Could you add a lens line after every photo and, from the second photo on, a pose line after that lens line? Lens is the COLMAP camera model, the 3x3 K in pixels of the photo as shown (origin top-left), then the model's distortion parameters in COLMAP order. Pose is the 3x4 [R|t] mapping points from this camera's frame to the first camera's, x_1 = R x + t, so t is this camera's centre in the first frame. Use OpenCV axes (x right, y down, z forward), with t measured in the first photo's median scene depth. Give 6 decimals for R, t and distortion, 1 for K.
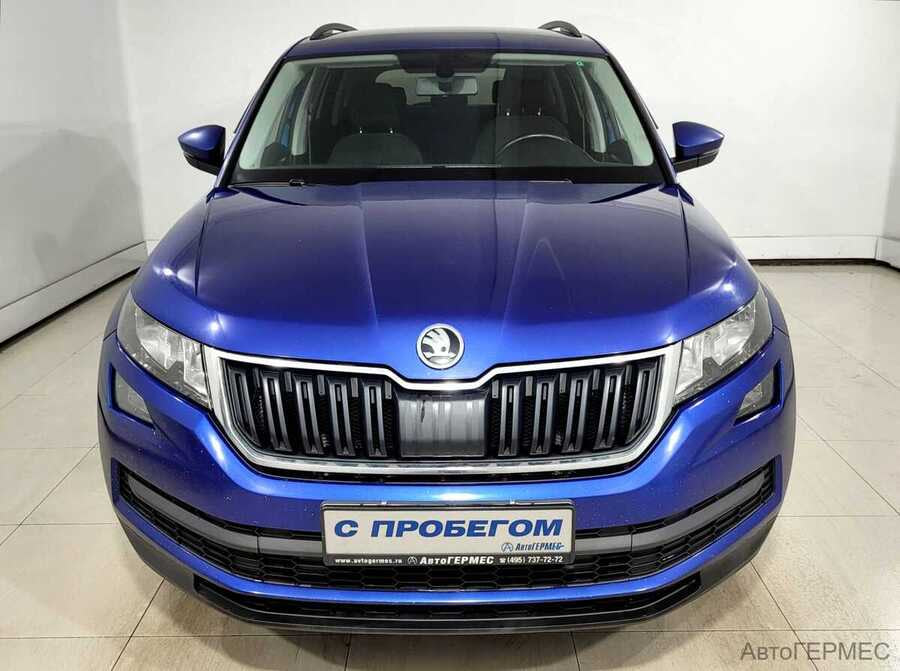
lens RADIAL K [[669.9, 0, 451.0], [0, 669.9, 334.8], [0, 0, 1]] dist [0.041414, 0.007270]
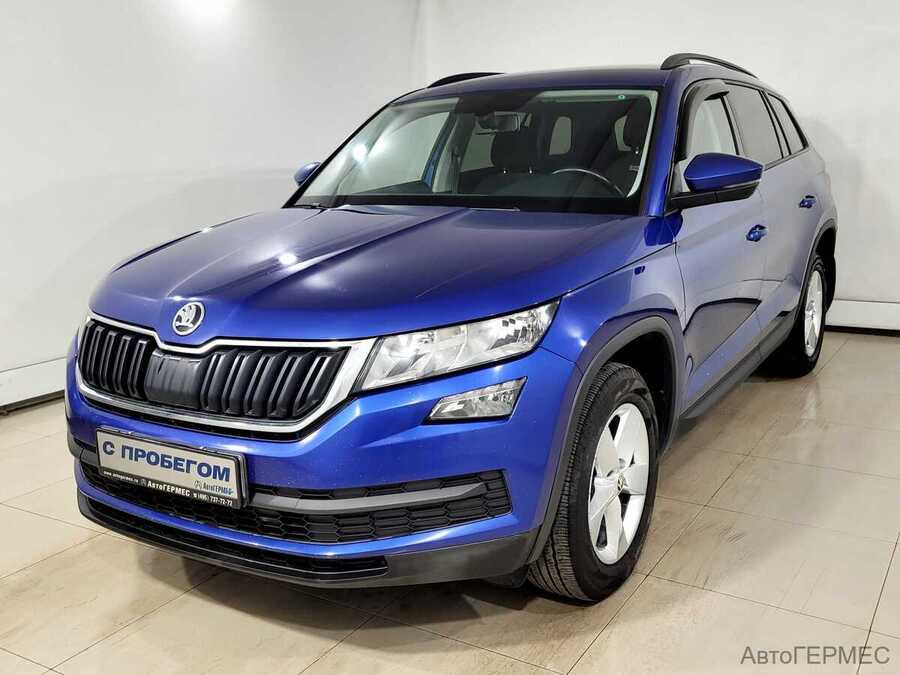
lens RADIAL K [[669.9, 0, 445.9], [0, 669.9, 338.6], [0, 0, 1]] dist [0.041414, 0.007270]
pose [[0.903403, 0.103335, -0.416154, 0.972294], [-0.128111, 0.991244, -0.031972, 0.034061], [0.409207, 0.082198, 0.908732, 0.047876]]
